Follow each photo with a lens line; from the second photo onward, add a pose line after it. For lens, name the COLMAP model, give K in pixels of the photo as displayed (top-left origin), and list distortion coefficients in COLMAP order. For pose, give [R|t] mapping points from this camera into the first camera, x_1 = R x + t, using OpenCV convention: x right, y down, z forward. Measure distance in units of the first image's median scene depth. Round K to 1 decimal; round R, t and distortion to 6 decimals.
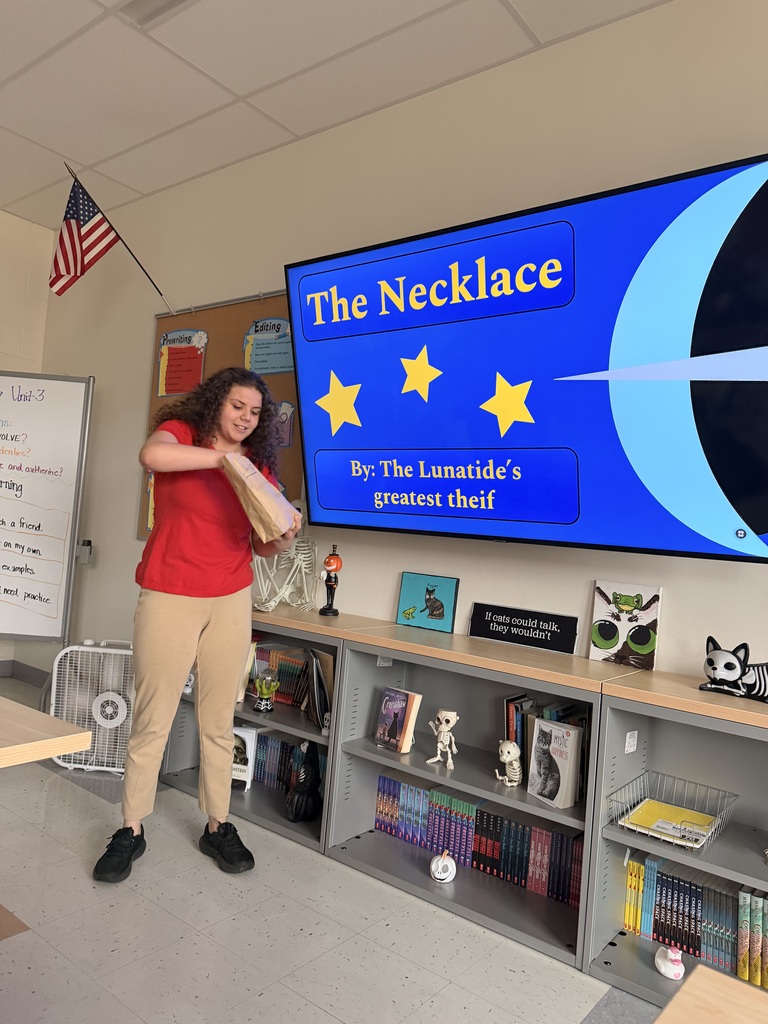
lens RADIAL K [[735.0, 0, 398.1], [0, 735.0, 499.4], [0, 0, 1]] dist [0.071479, -0.099107]
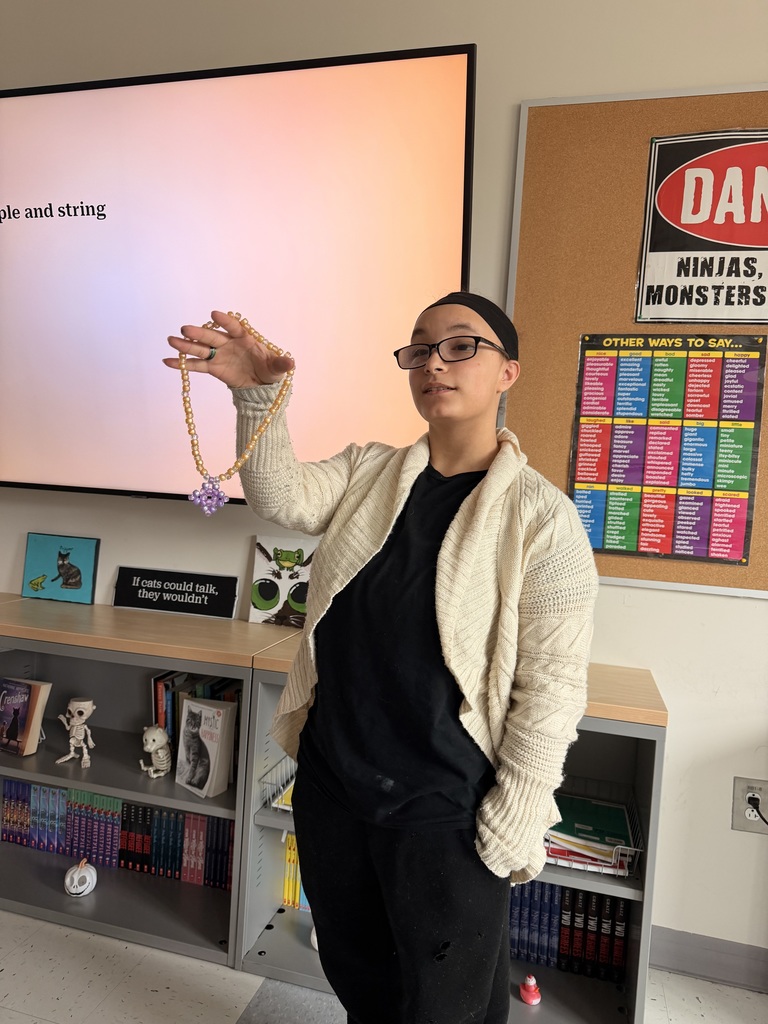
lens RADIAL K [[735.0, 0, 386.0], [0, 735.0, 502.9], [0, 0, 1]] dist [0.071479, -0.099107]
pose [[0.928194, -0.039103, 0.370035, 0.084245], [0.001199, 0.994772, 0.102114, -0.021450], [-0.372094, -0.094339, 0.923389, 0.115372]]
